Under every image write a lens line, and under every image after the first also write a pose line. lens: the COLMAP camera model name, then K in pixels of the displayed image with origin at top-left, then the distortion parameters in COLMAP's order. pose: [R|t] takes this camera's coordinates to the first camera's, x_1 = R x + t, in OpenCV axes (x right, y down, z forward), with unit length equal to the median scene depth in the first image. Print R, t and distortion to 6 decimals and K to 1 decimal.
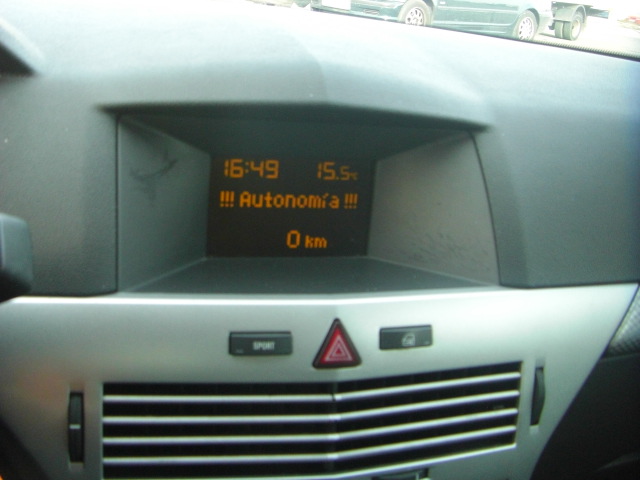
lens RADIAL K [[731.4, 0, 258.4], [0, 731.4, 193.0], [0, 0, 1]] dist [-0.205426, 0.202863]
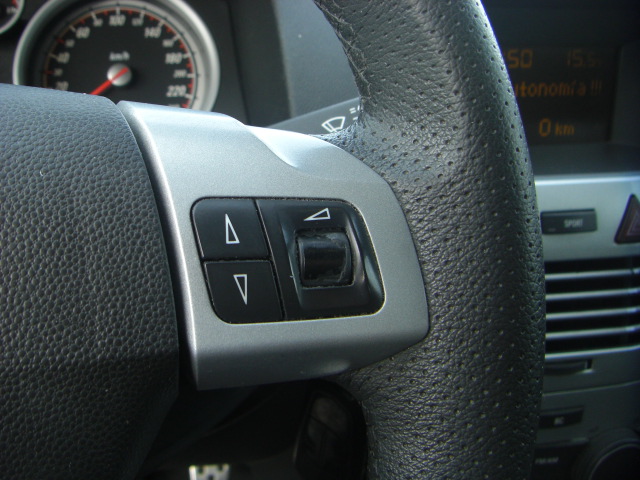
lens RADIAL K [[726.3, 0, 260.7], [0, 726.3, 192.4], [0, 0, 1]] dist [-0.188680, 0.121547]
pose [[0.995936, -0.060388, -0.066816, -0.299510], [0.066506, 0.993397, 0.093488, 0.036426], [0.060729, -0.097551, 0.993376, -0.009795]]
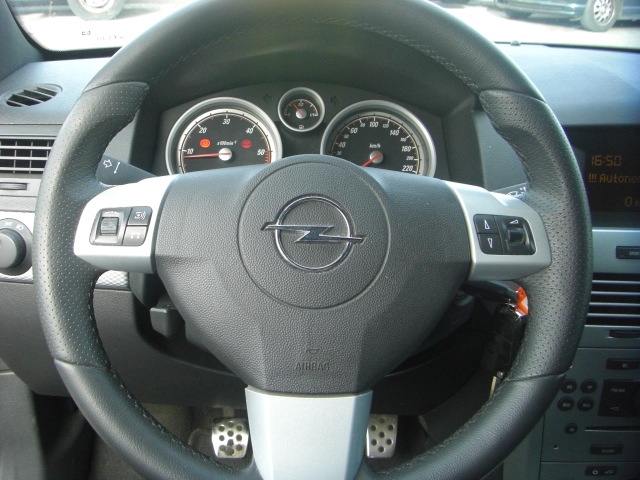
lens RADIAL K [[726.3, 0, 260.7], [0, 726.3, 192.4], [0, 0, 1]] dist [-0.188680, 0.121547]
pose [[0.971100, -0.008020, -0.238540, -0.417843], [0.008431, 0.999964, 0.000703, 0.035159], [0.238526, -0.002694, 0.971132, -0.820037]]
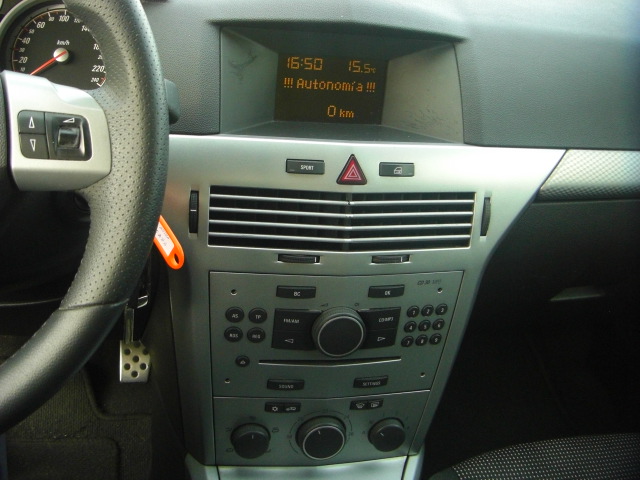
lens RADIAL K [[731.4, 0, 258.4], [0, 731.4, 193.0], [0, 0, 1]] dist [-0.205426, 0.202863]
pose [[0.994925, 0.032626, -0.095183, 0.048126], [-0.021925, 0.993536, 0.111378, 0.070012], [0.098202, -0.108726, 0.989209, -0.555117]]
